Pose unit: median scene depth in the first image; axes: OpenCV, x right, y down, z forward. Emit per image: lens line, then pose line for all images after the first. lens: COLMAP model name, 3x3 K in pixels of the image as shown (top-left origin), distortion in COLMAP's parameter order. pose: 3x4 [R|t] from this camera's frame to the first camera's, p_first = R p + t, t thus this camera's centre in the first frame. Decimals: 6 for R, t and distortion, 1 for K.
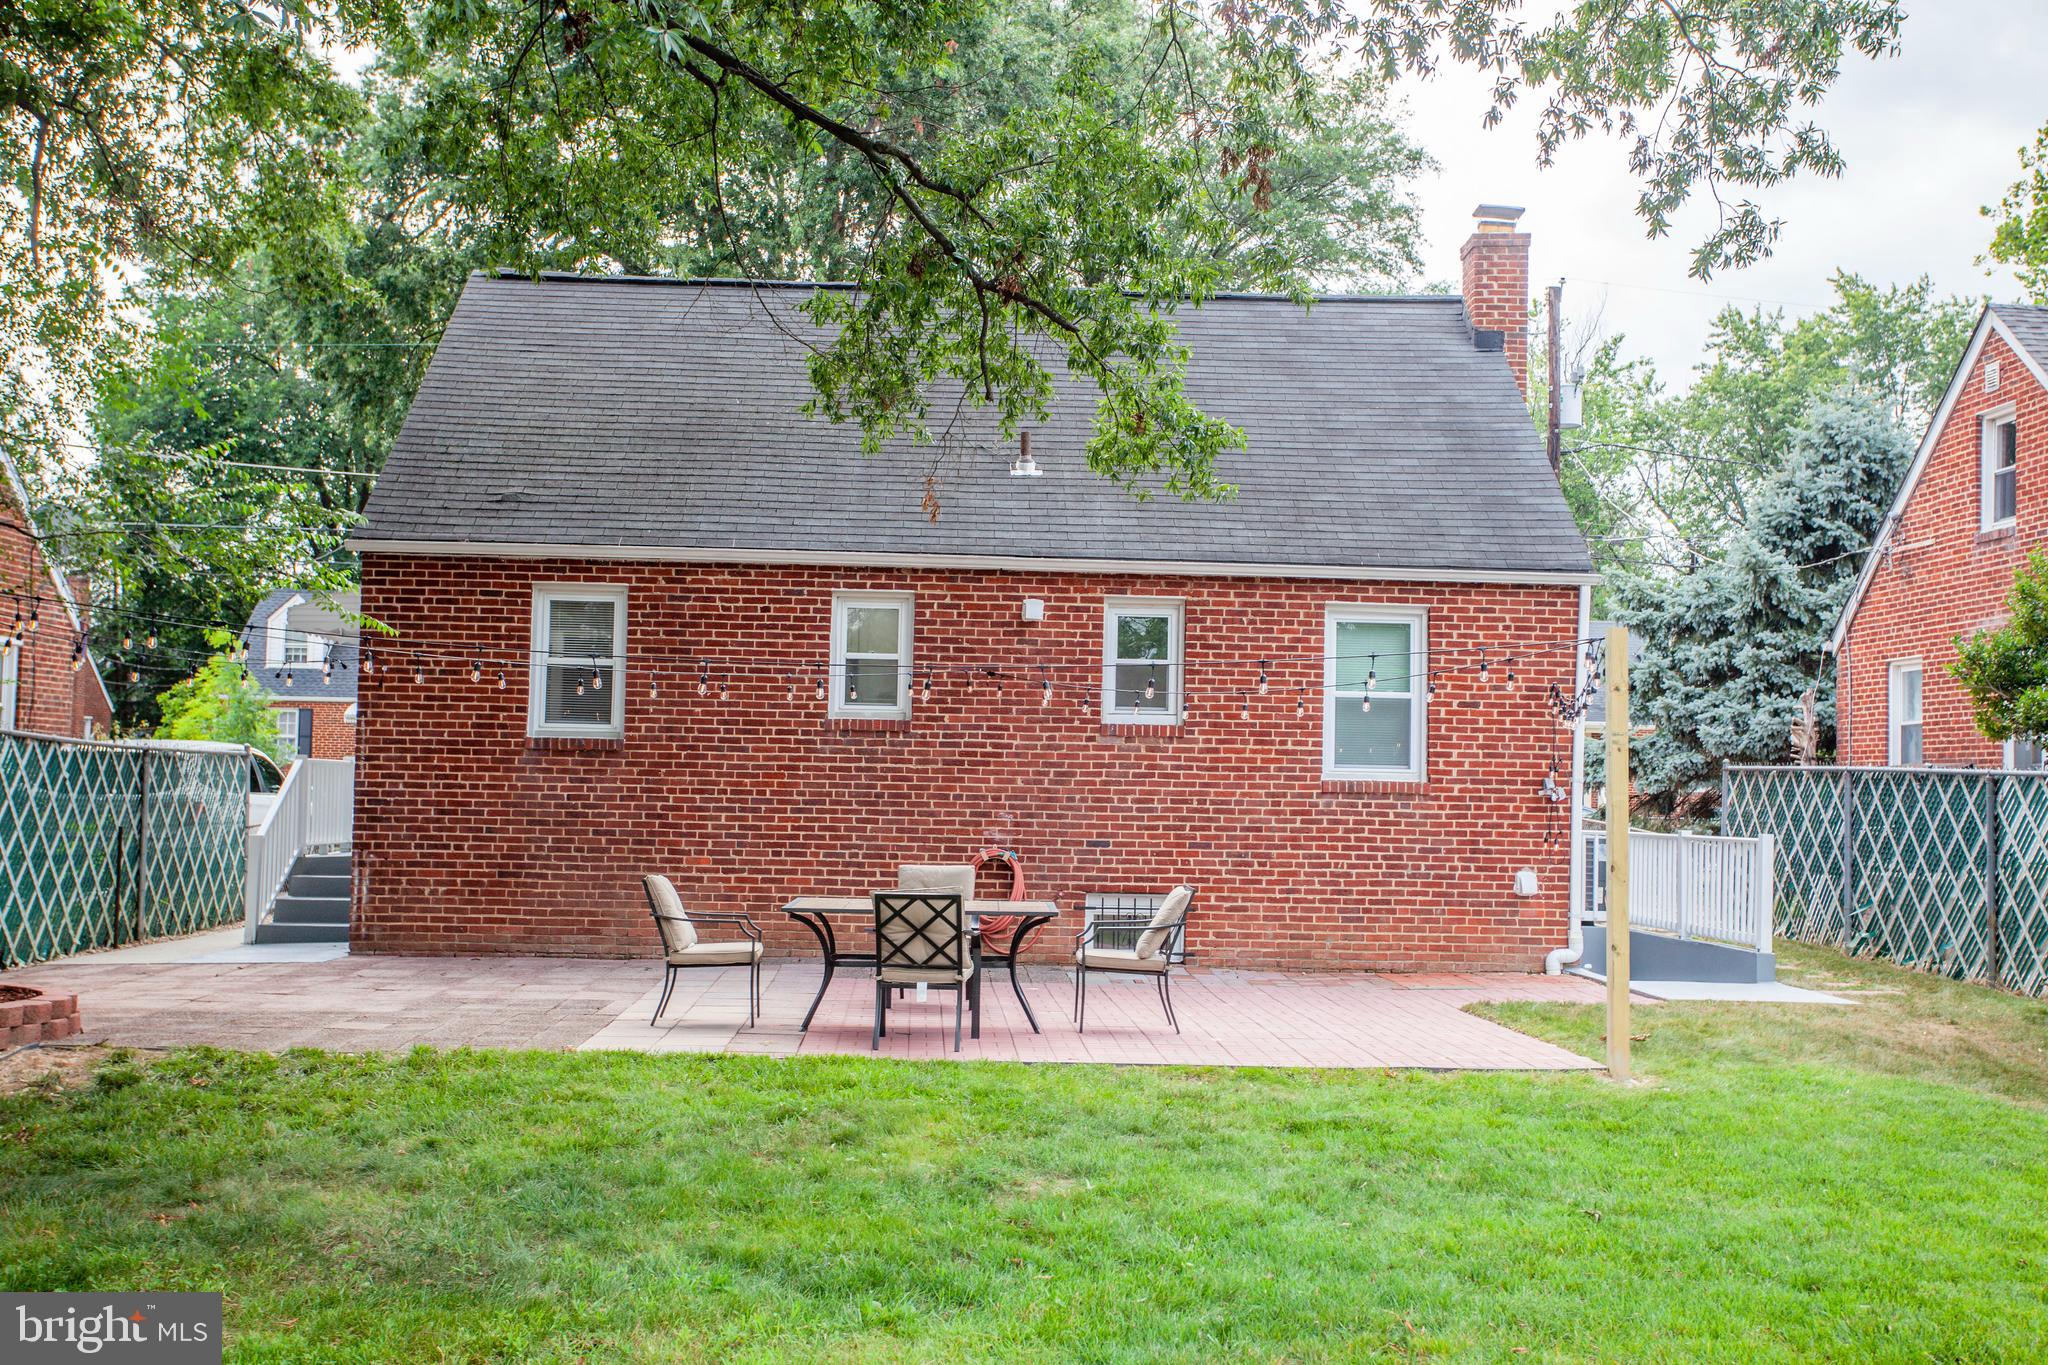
lens RADIAL K [[2029.7, 0, 1024.0], [0, 2029.7, 682.5], [0, 0, 1]] dist [0.012031, 0.015717]
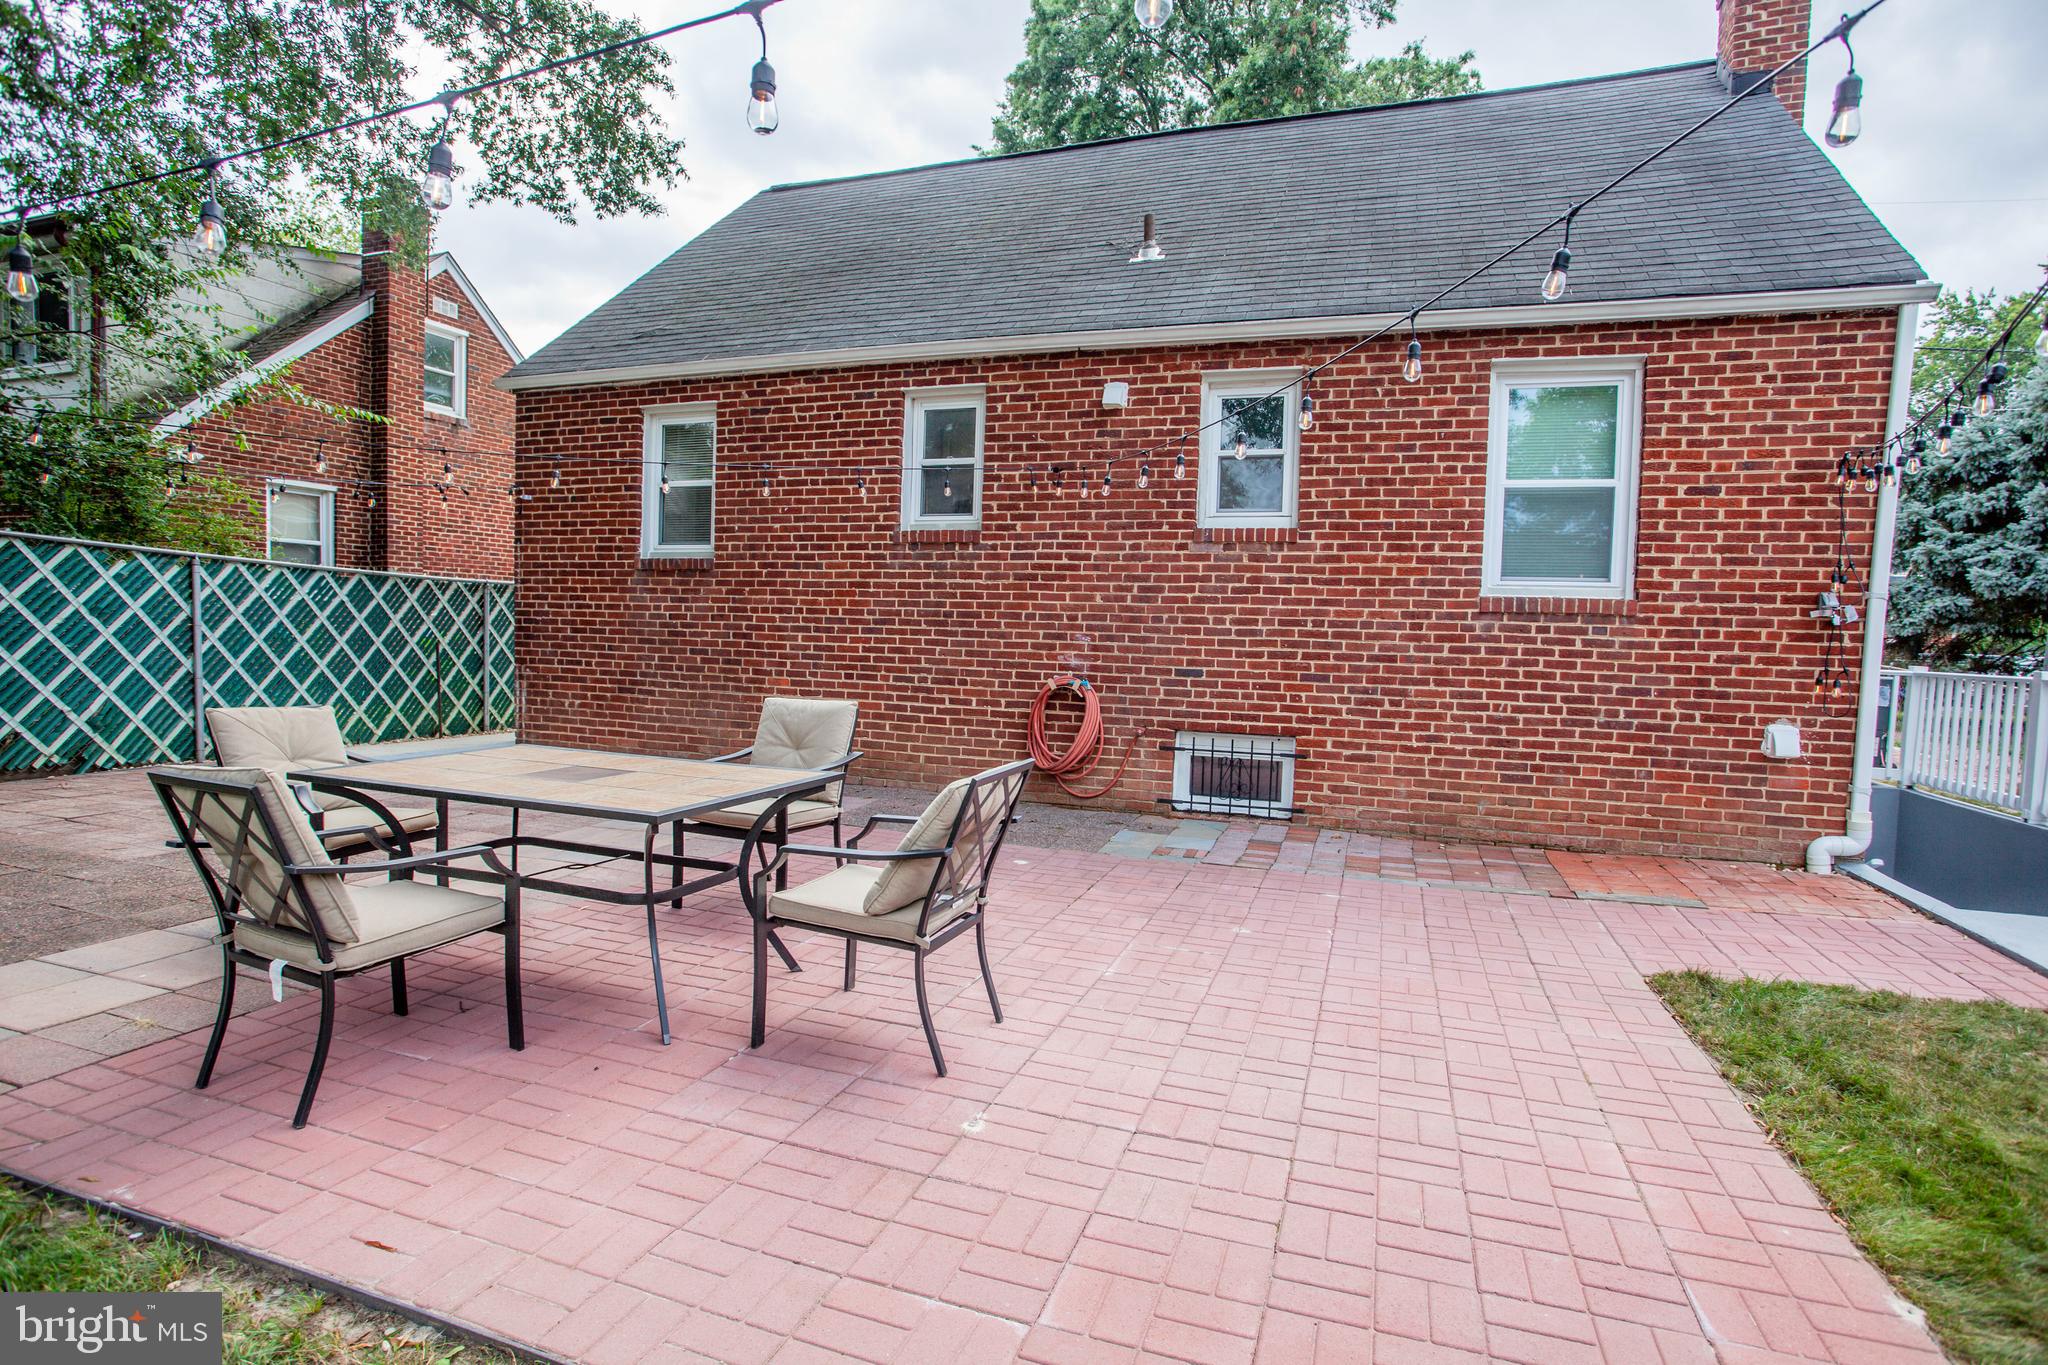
lens RADIAL K [[1032.0, 0, 1031.3], [0, 1032.0, 686.6], [0, 0, 1]] dist [-0.080177, 0.046617]
pose [[0.927723, 0.026004, -0.372362, 0.133761], [0.010812, 0.995280, 0.096442, 0.043374], [0.373112, -0.093497, 0.923063, 0.582524]]
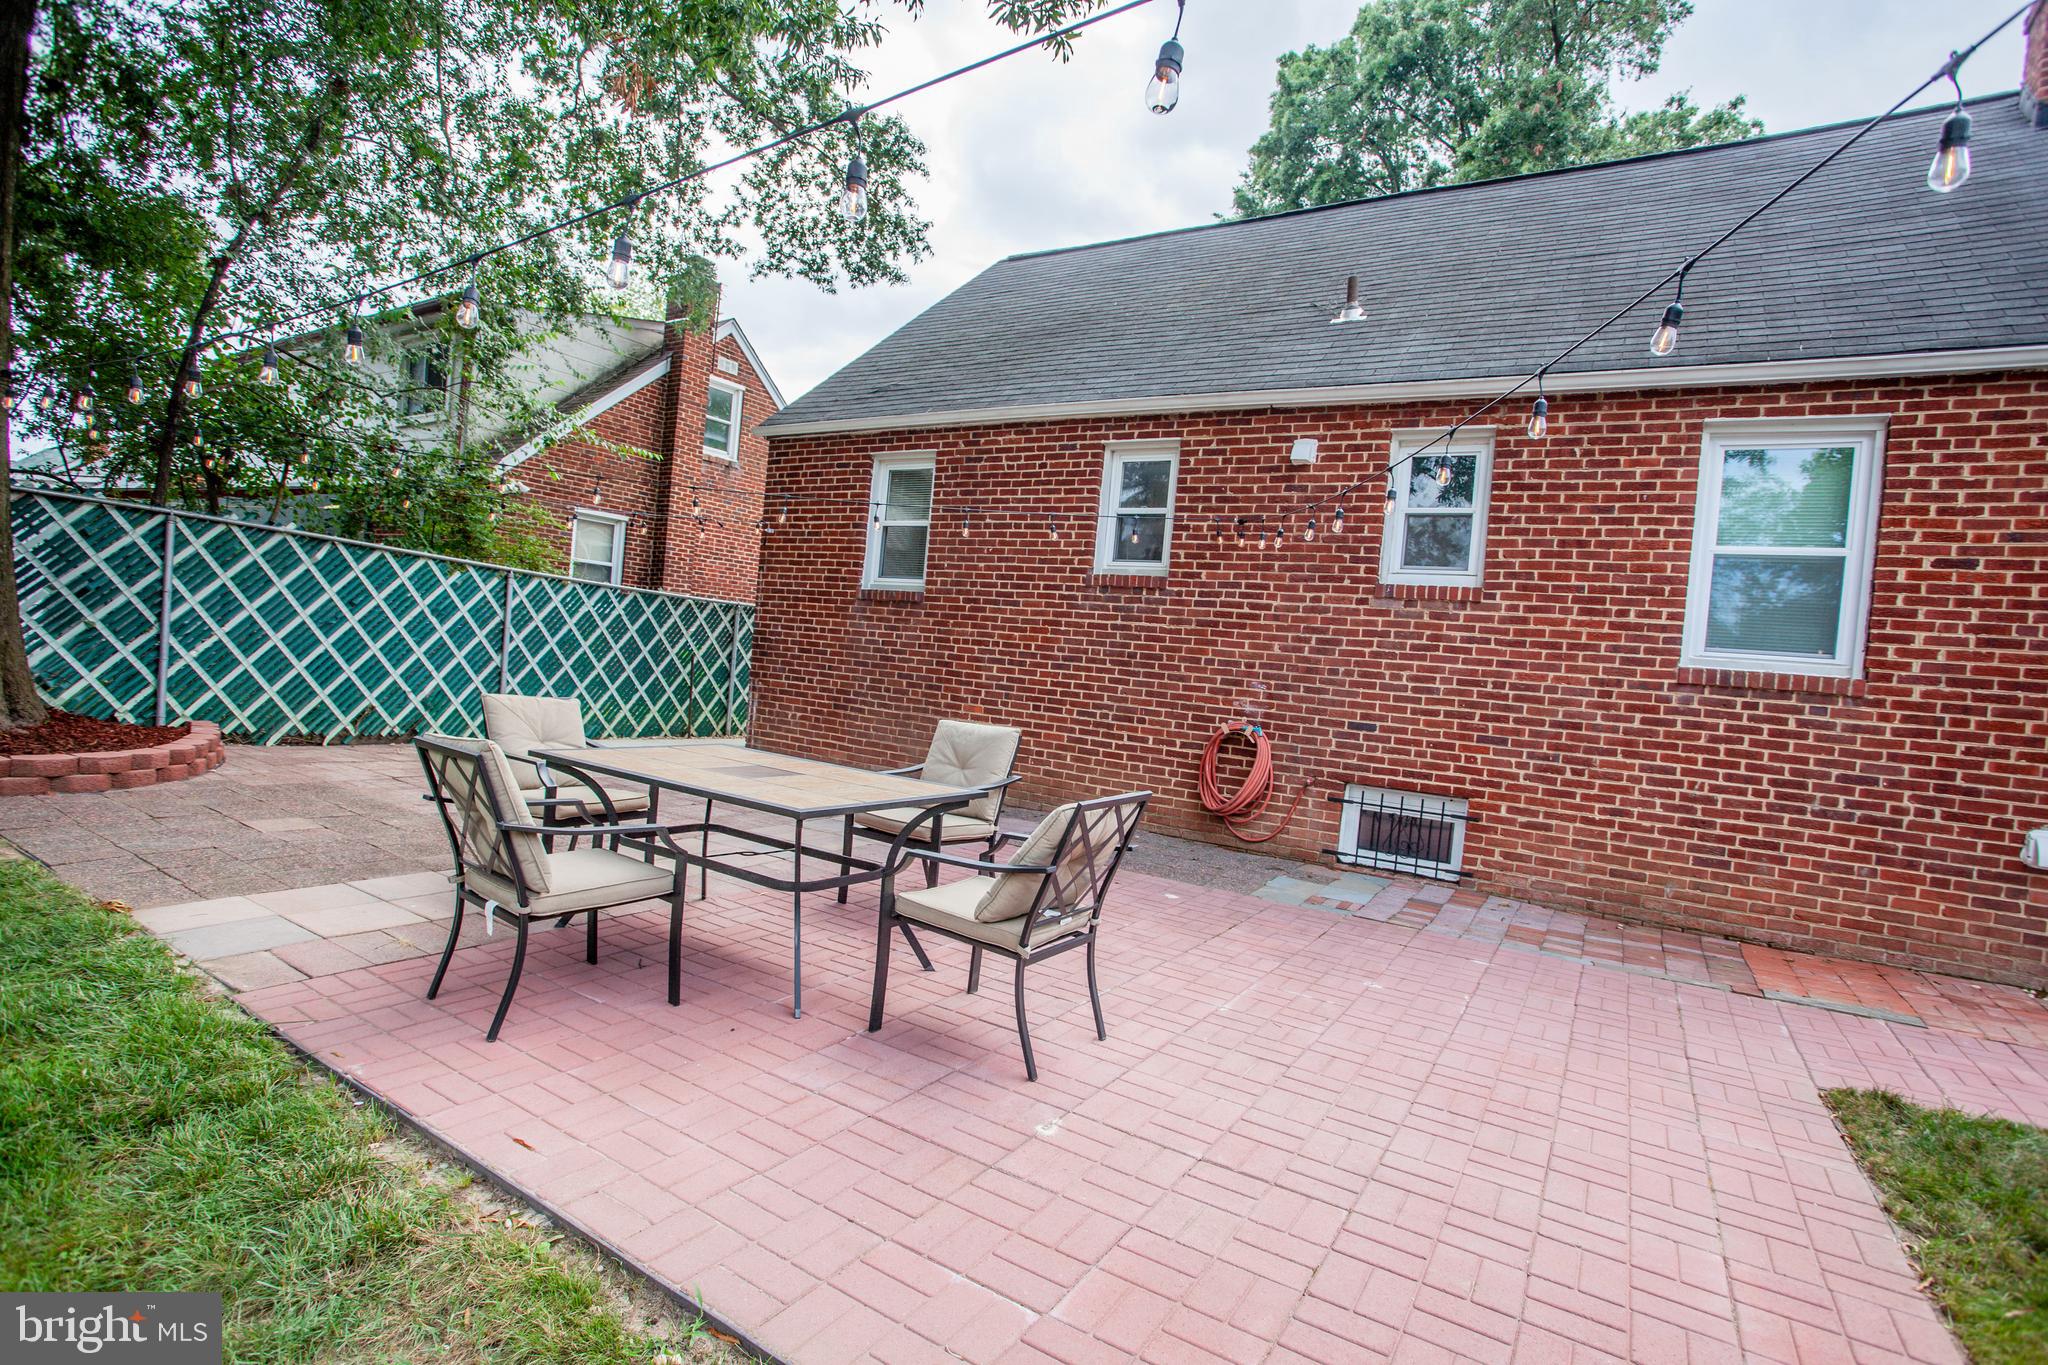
lens RADIAL K [[992.9, 0, 1035.7], [0, 992.9, 686.4], [0, 0, 1]] dist [-0.075054, 0.037611]
pose [[0.824463, 0.066476, -0.561999, 0.152360], [-0.040667, 0.997469, 0.058326, 0.044498], [0.564453, -0.025233, 0.825079, 0.586731]]
